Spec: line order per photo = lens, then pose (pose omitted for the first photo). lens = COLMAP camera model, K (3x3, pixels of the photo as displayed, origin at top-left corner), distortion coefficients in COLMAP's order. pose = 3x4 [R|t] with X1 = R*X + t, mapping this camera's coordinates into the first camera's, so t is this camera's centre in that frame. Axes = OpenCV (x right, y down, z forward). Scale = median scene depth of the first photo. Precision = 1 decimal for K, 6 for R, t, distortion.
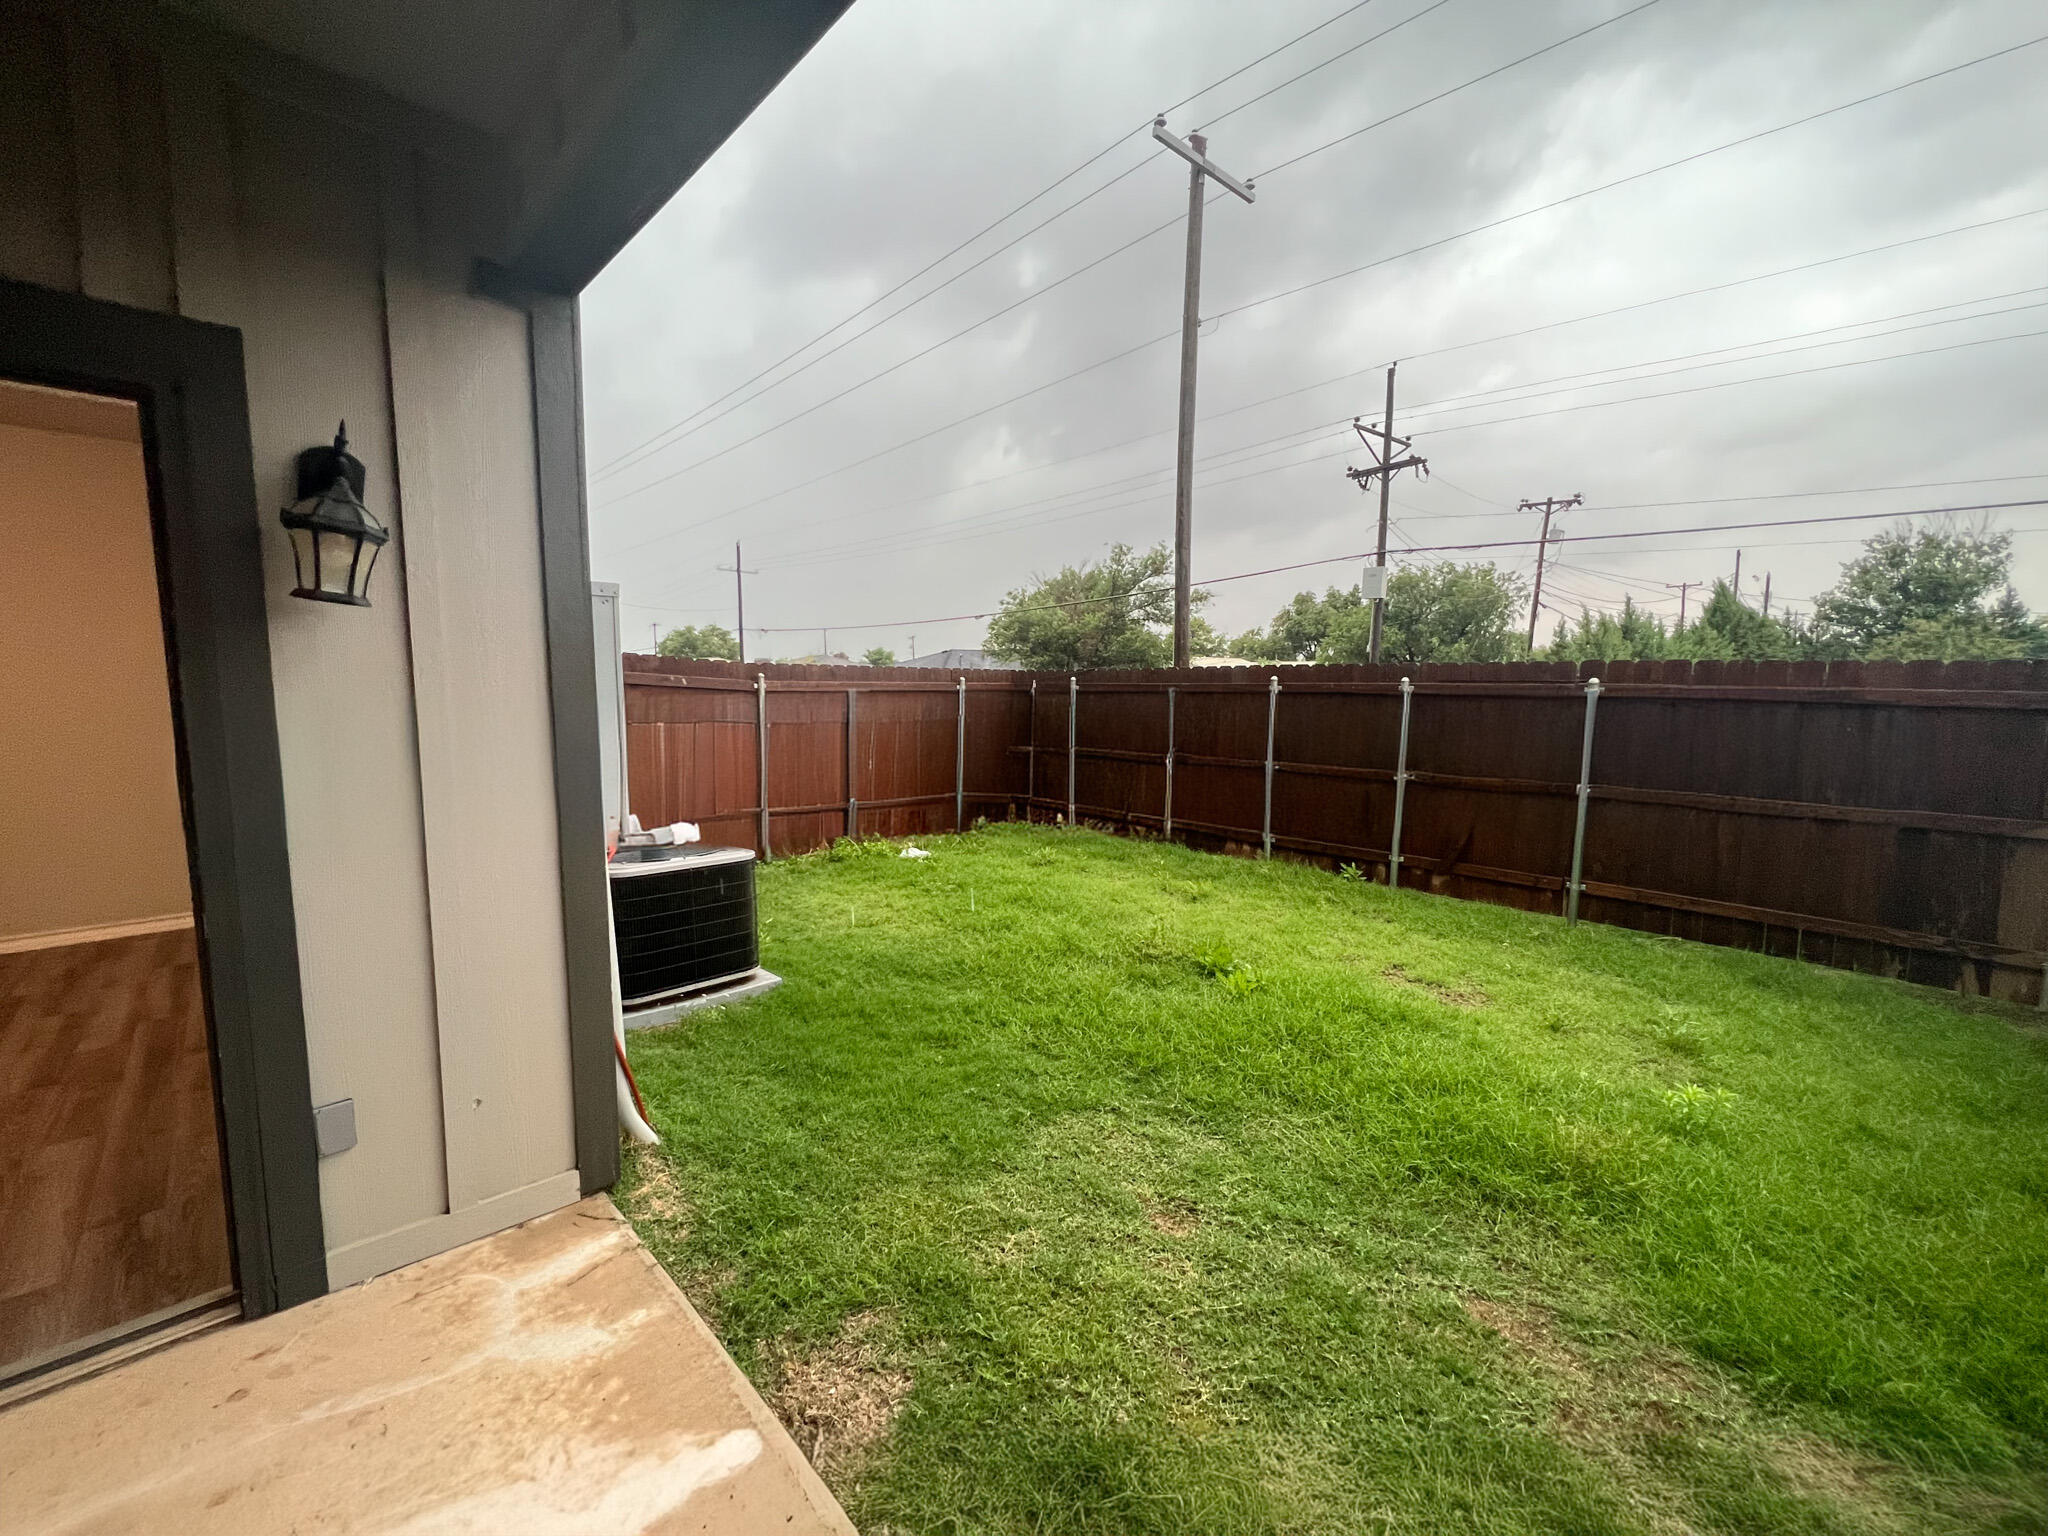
lens RADIAL K [[820.9, 0, 1020.7], [0, 820.9, 771.7], [0, 0, 1]] dist [0.001960, 0.000311]
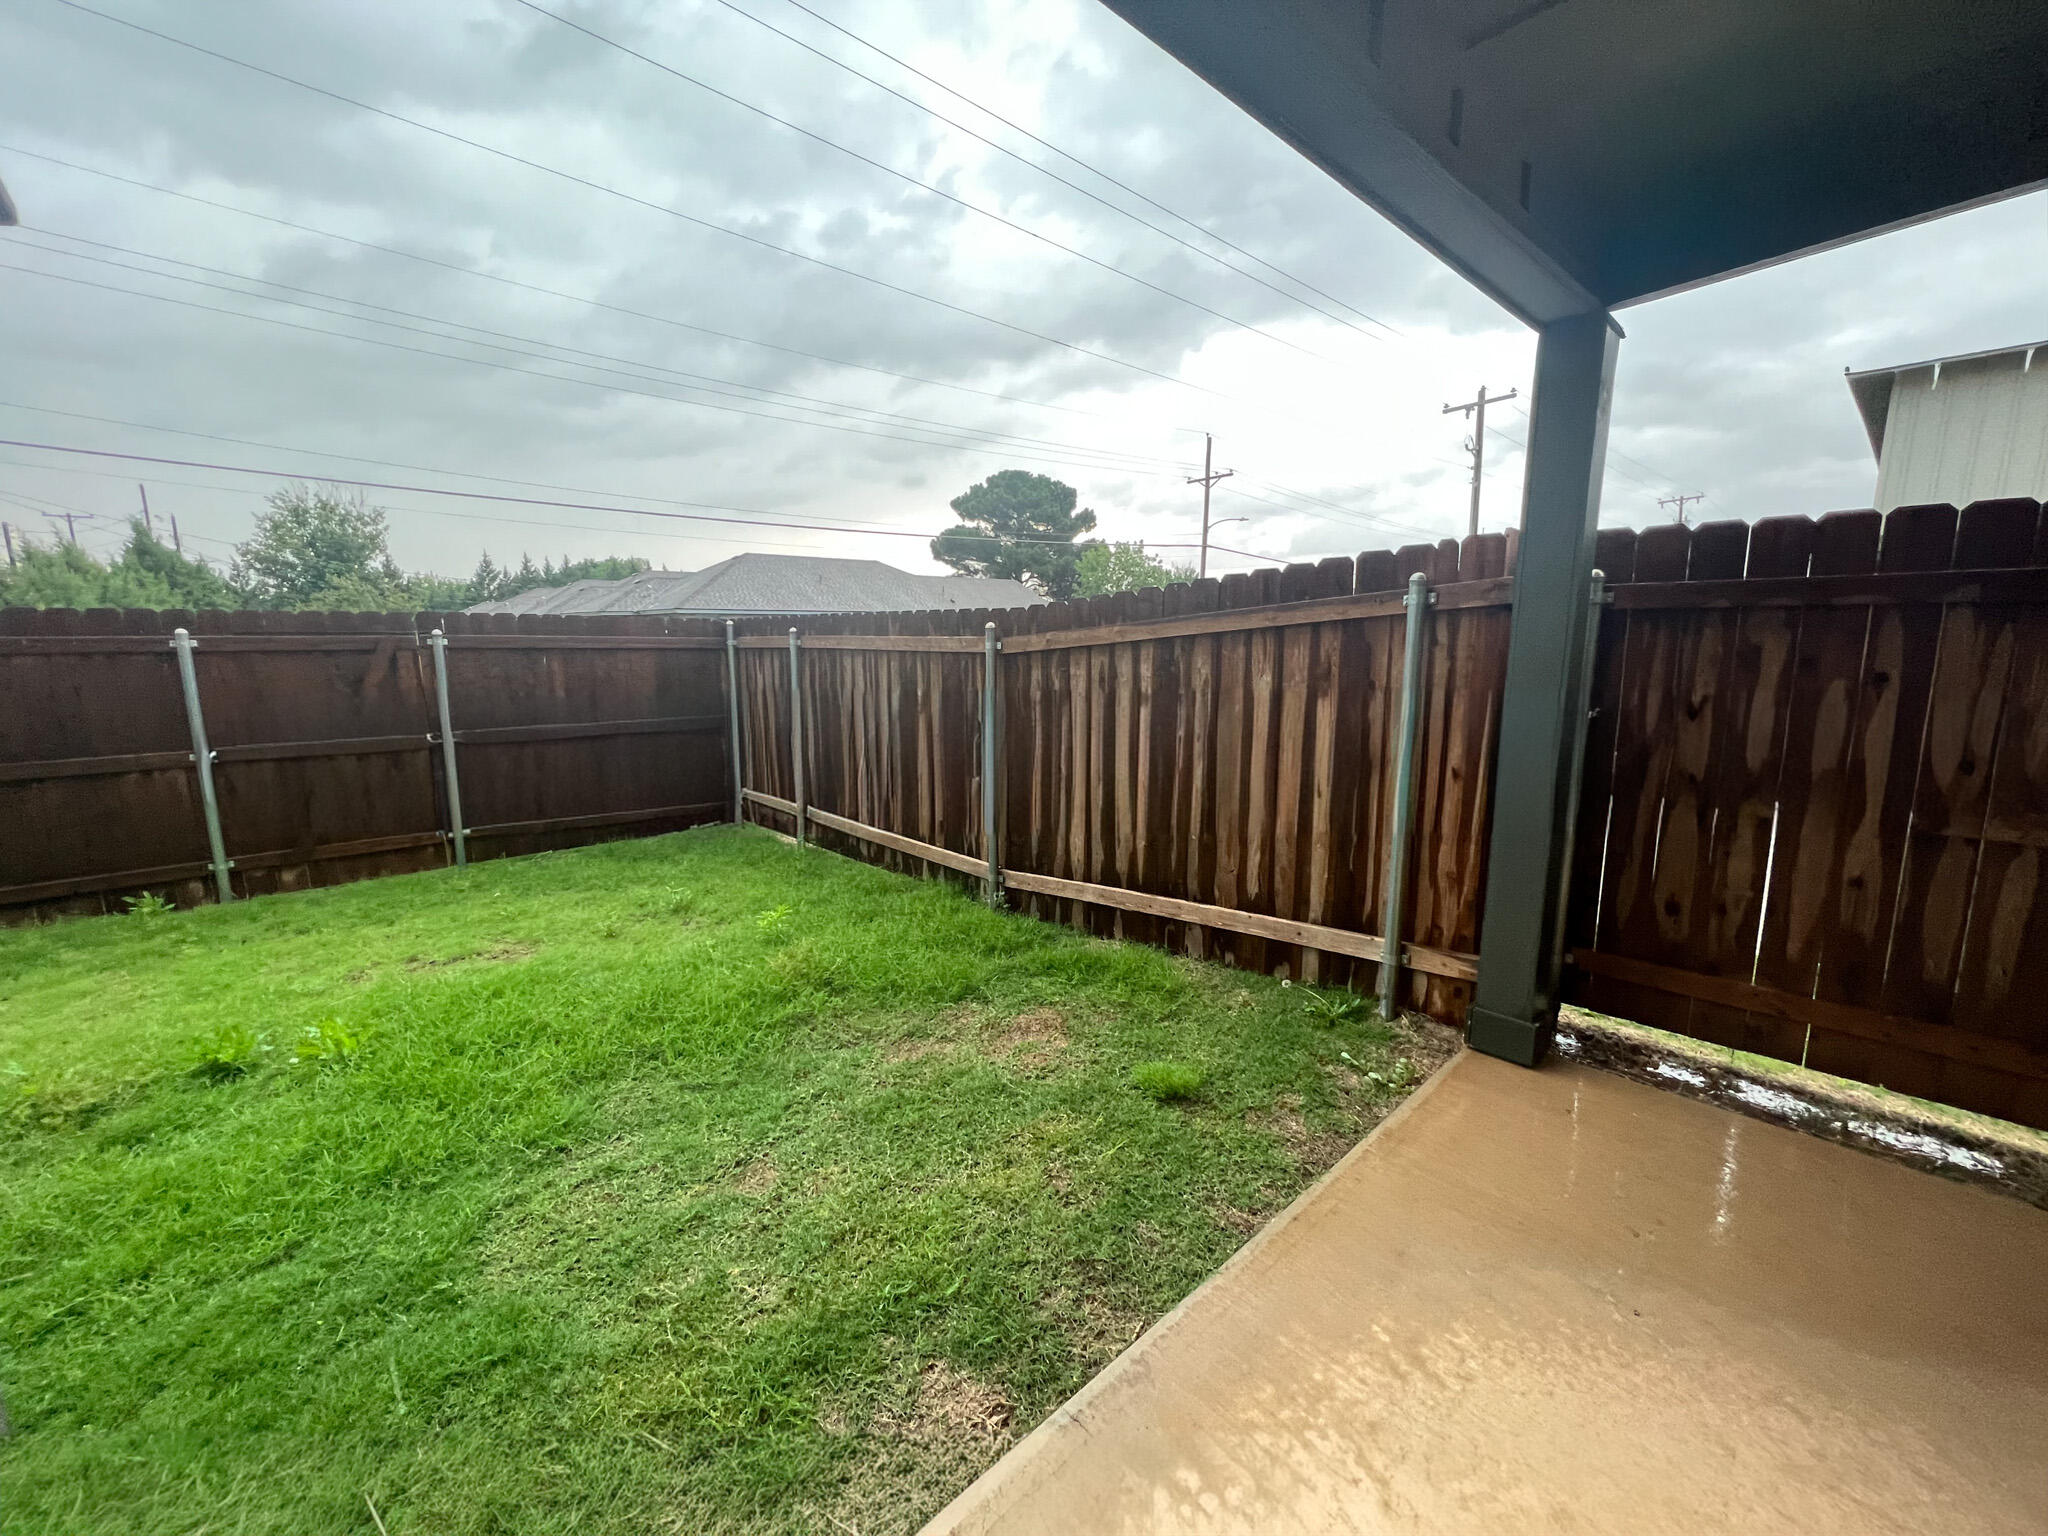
lens RADIAL K [[820.9, 0, 1020.7], [0, 820.9, 771.7], [0, 0, 1]] dist [0.001960, 0.000311]
pose [[0.030148, -0.170246, 0.984940, -0.268133], [0.110424, 0.979924, 0.165999, -0.025831], [-0.993427, 0.103757, 0.048342, 0.216788]]
